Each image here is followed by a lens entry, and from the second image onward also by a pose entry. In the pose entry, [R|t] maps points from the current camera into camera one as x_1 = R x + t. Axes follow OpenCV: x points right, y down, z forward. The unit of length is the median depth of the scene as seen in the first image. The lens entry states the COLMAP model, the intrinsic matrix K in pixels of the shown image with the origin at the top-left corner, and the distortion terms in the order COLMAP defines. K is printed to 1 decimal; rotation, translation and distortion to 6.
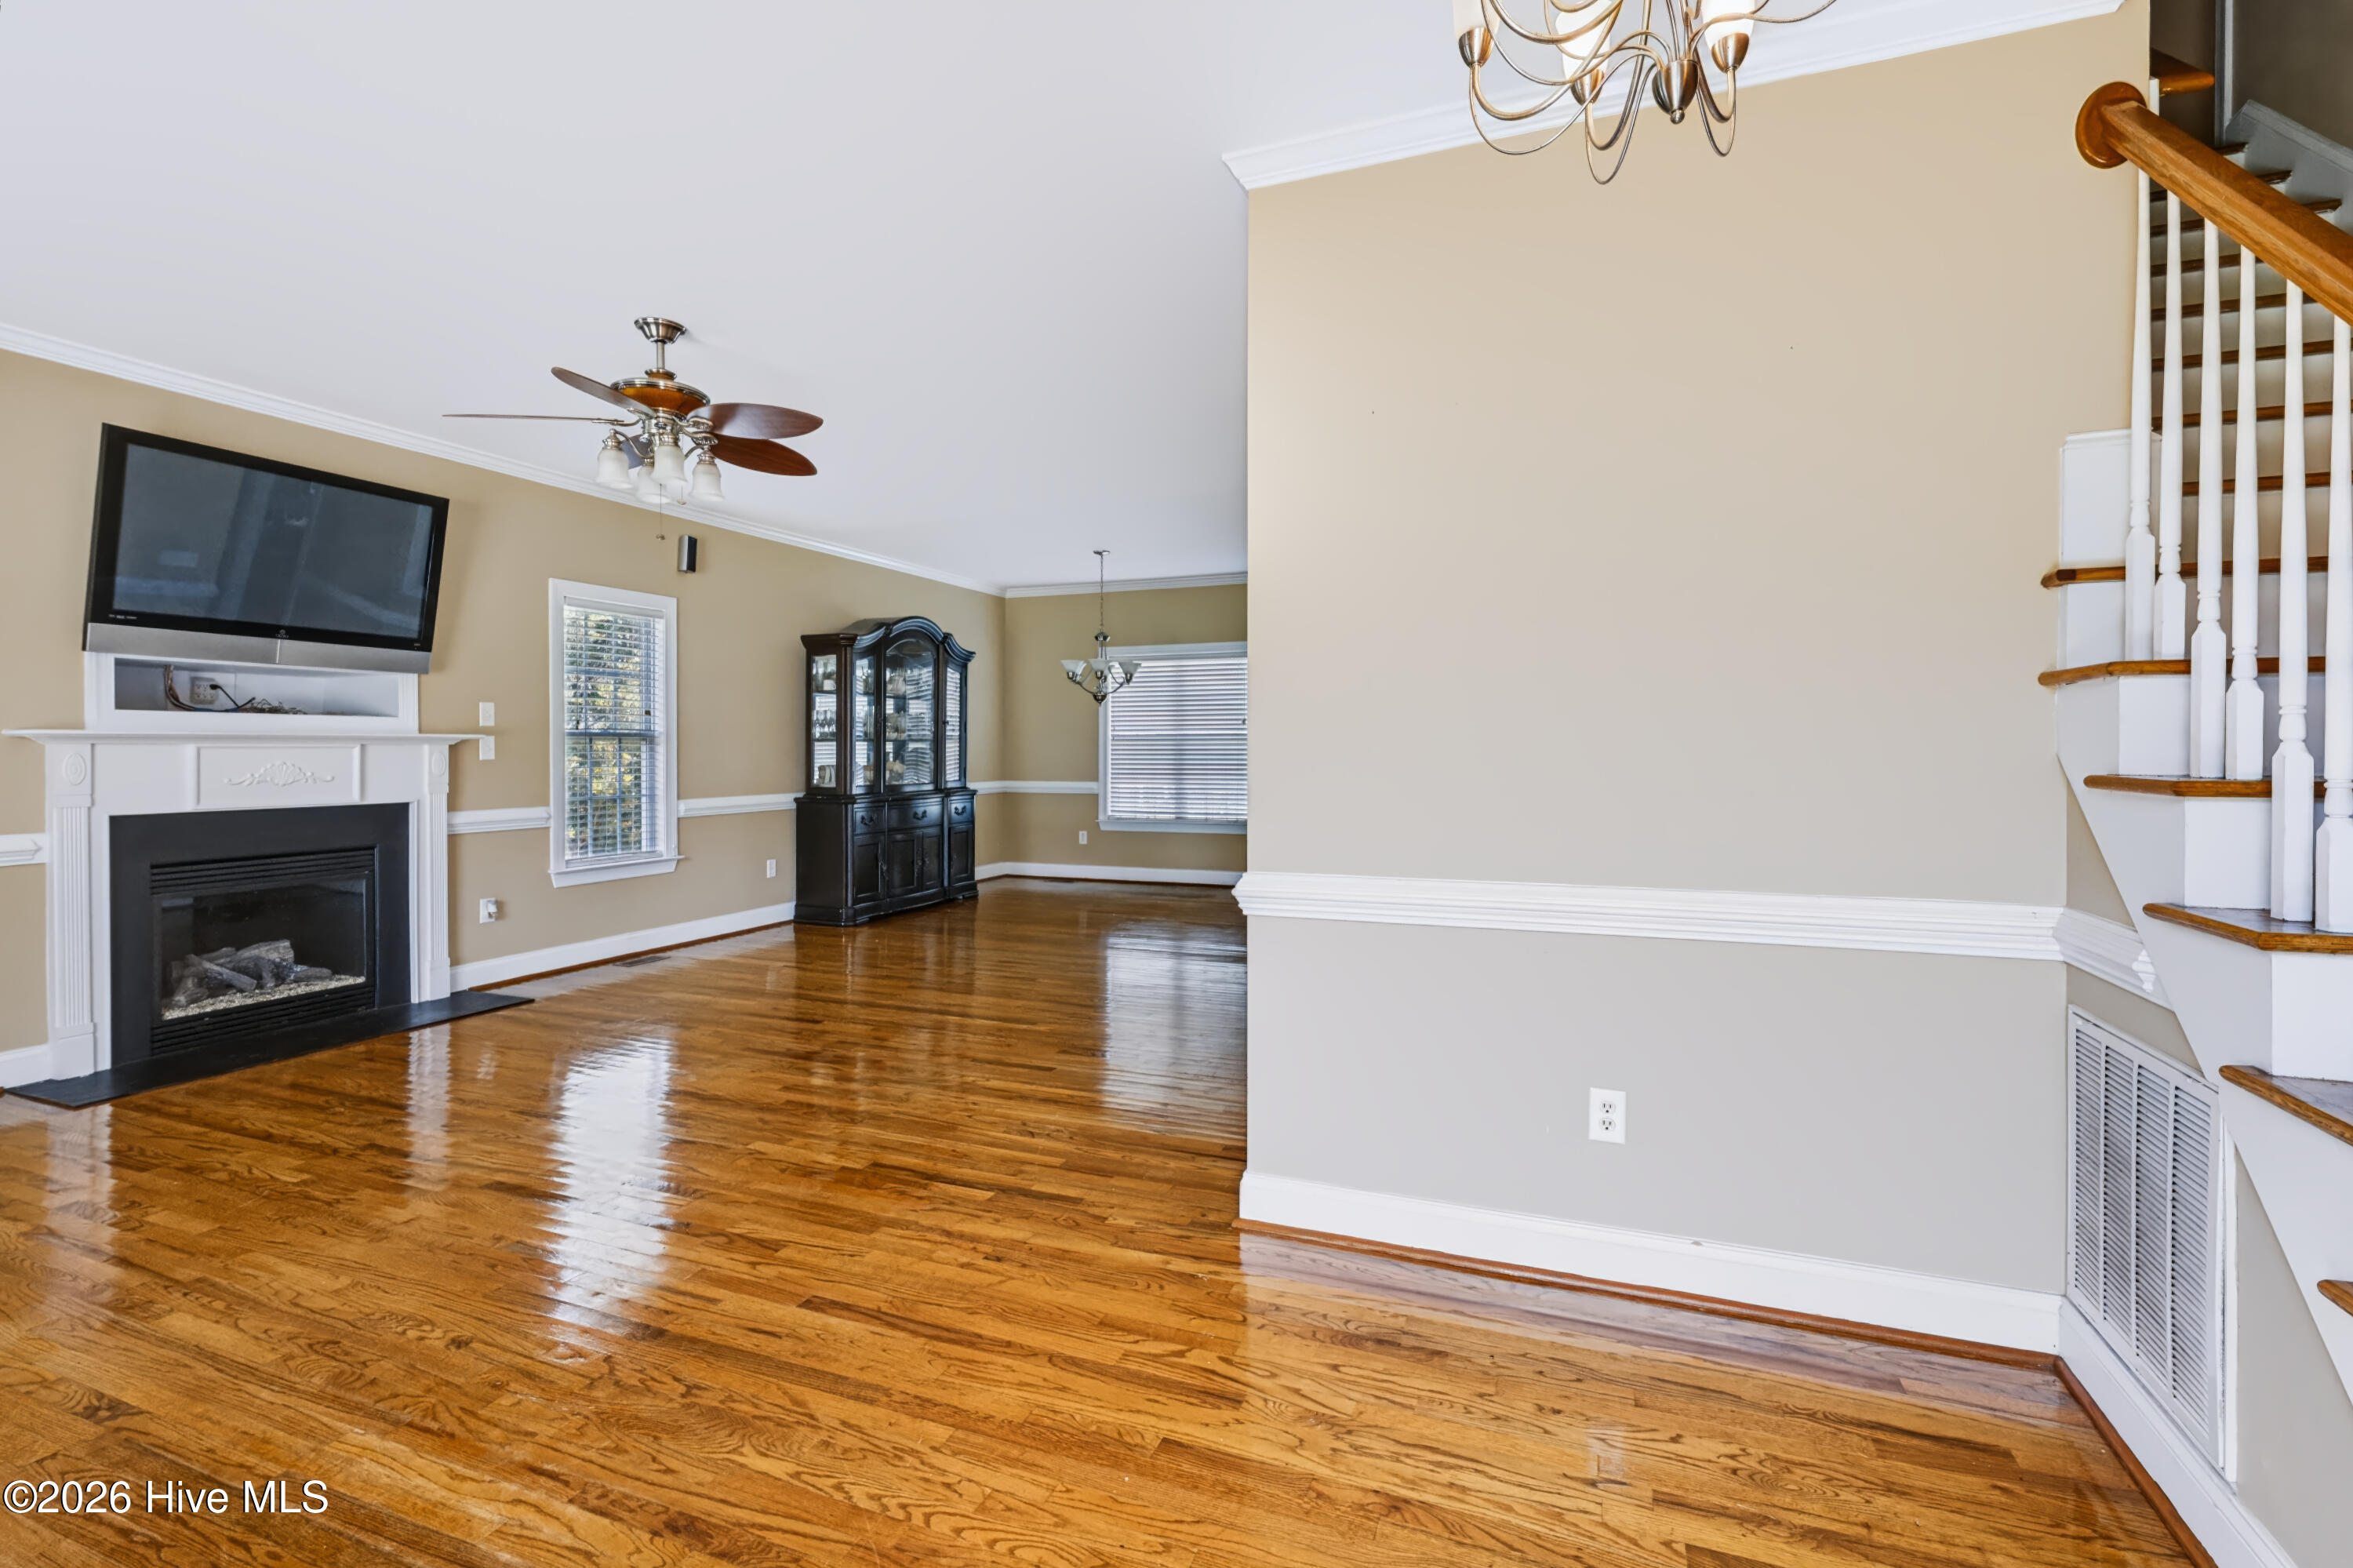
lens RADIAL K [[1089.2, 0, 1181.4], [0, 1089.2, 778.7], [0, 0, 1]] dist [0.001390, 0.001967]
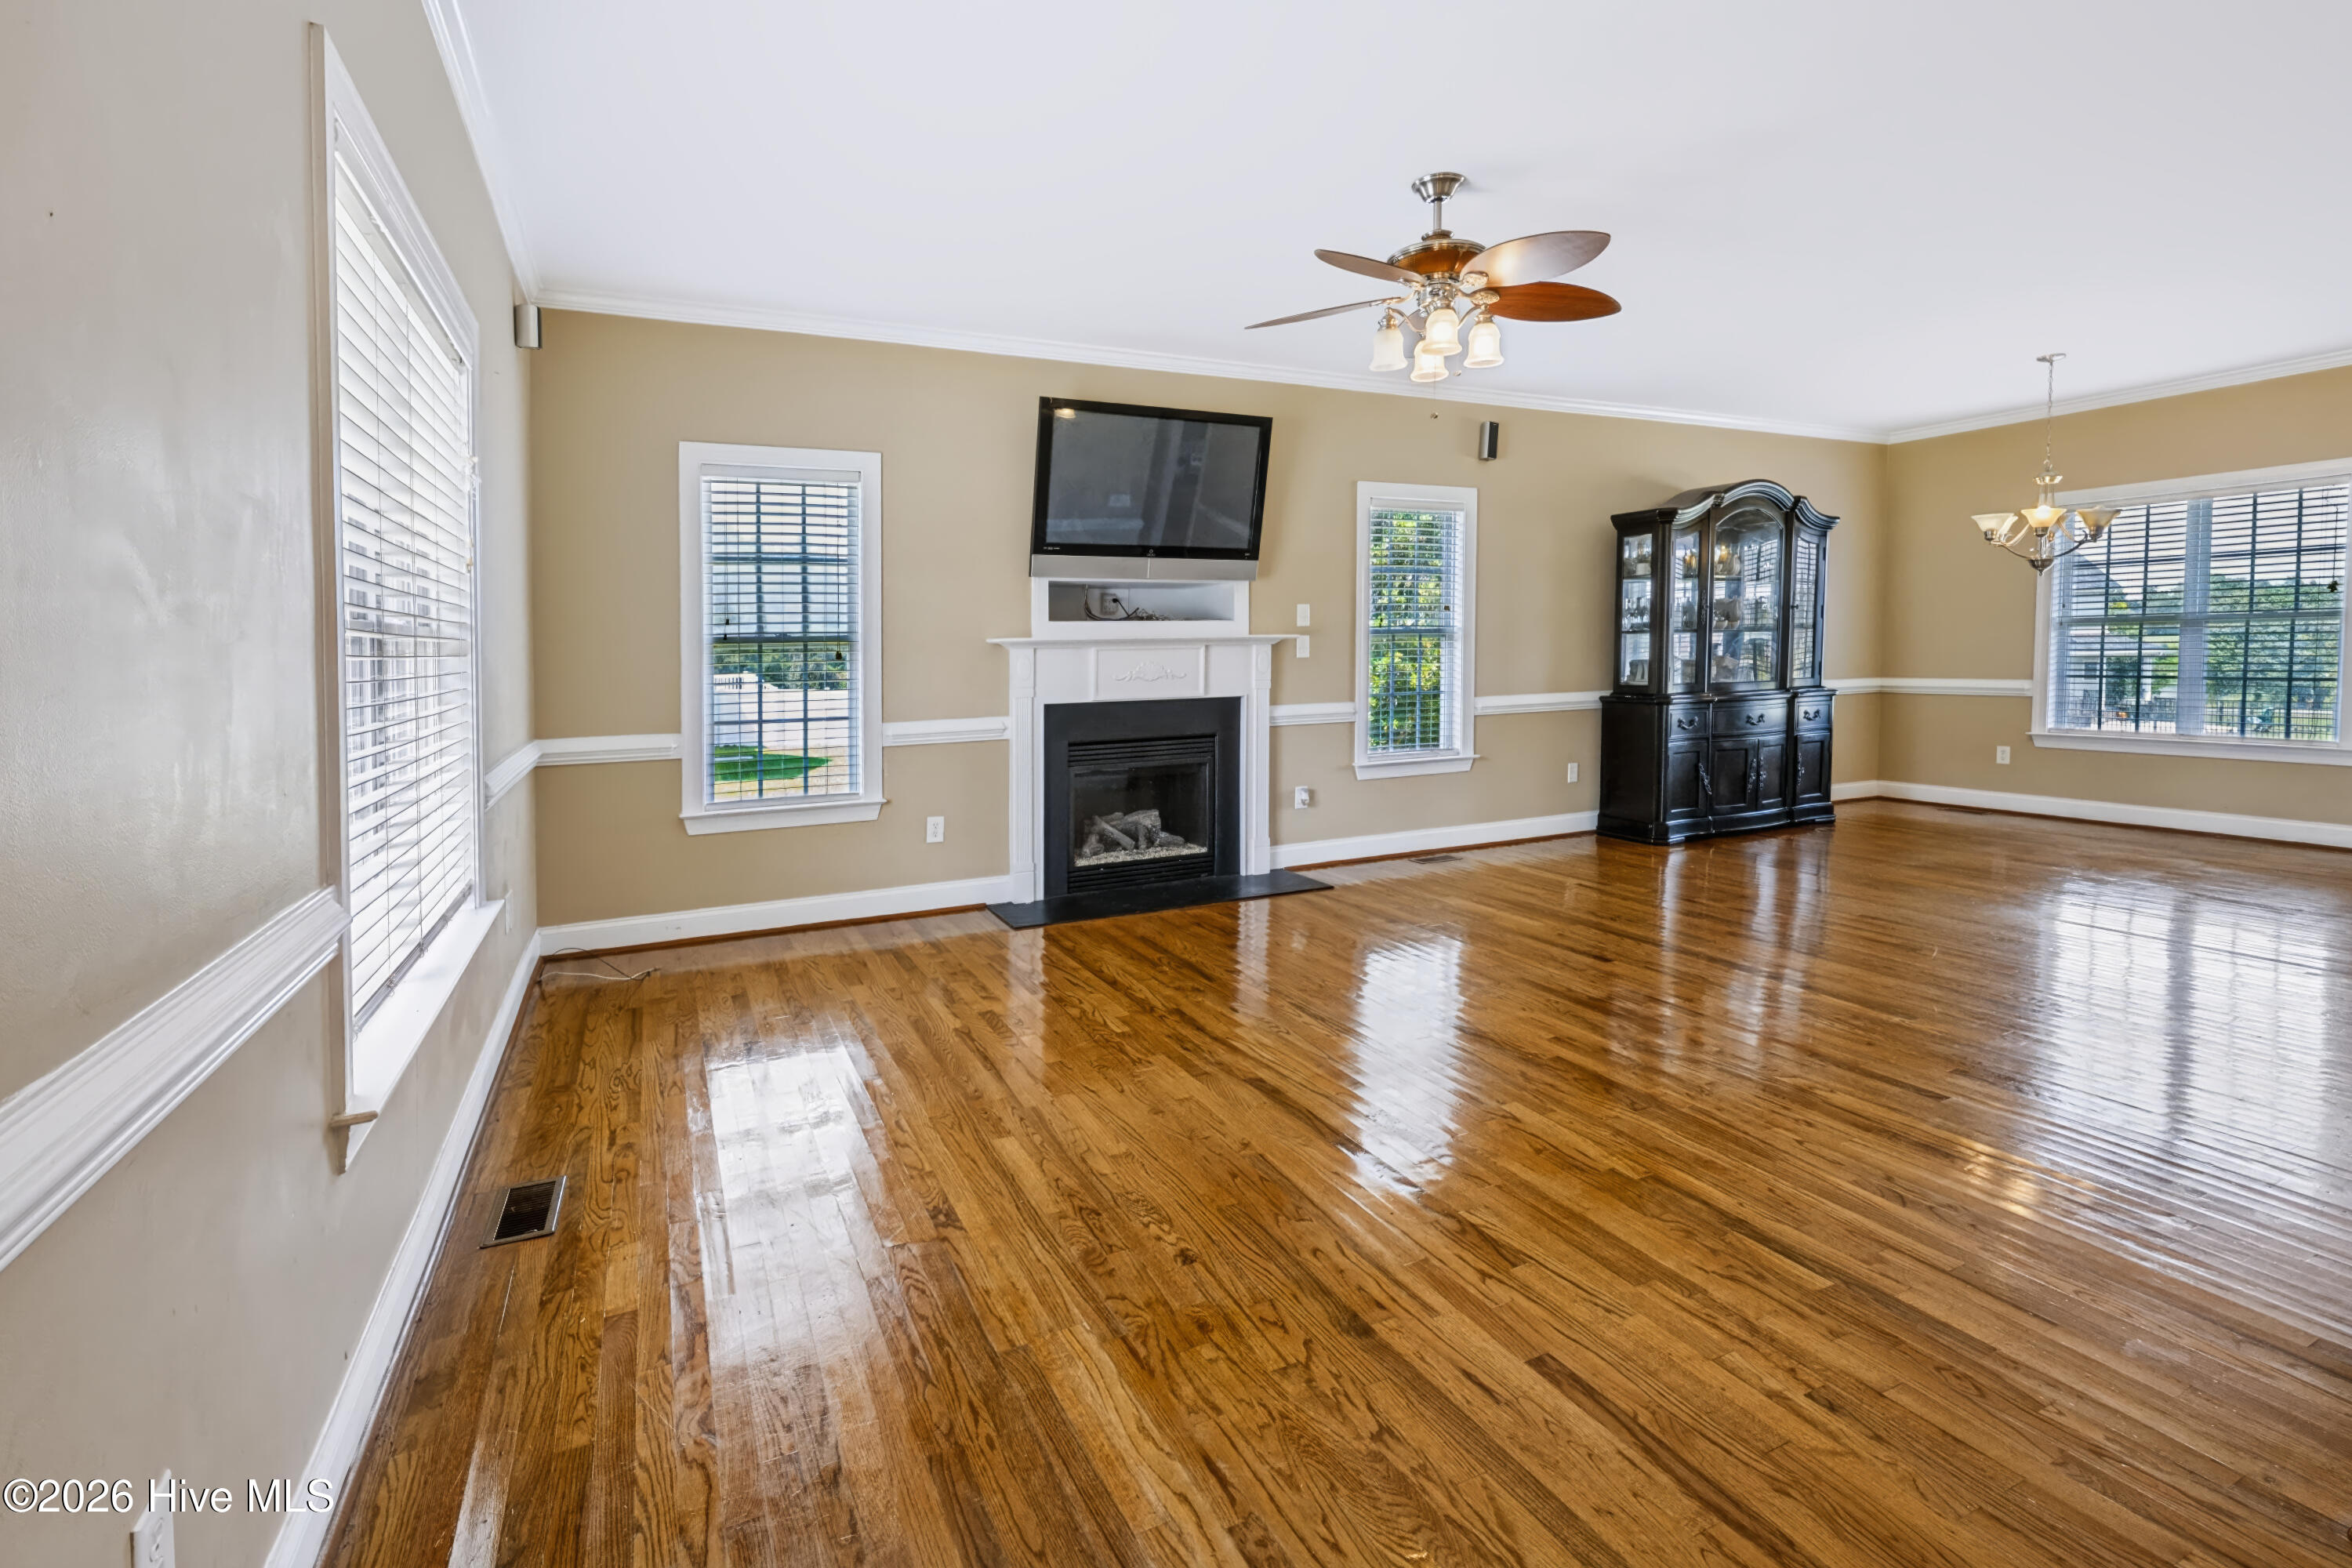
lens RADIAL K [[1088.7, 0, 1143.3], [0, 1088.7, 712.1], [0, 0, 1]] dist [0.001390, 0.001967]
pose [[0.726658, 0.026414, -0.686491, -0.016448], [-0.001388, 0.999315, 0.036981, -0.004071], [0.686998, -0.025920, 0.726197, 0.143345]]
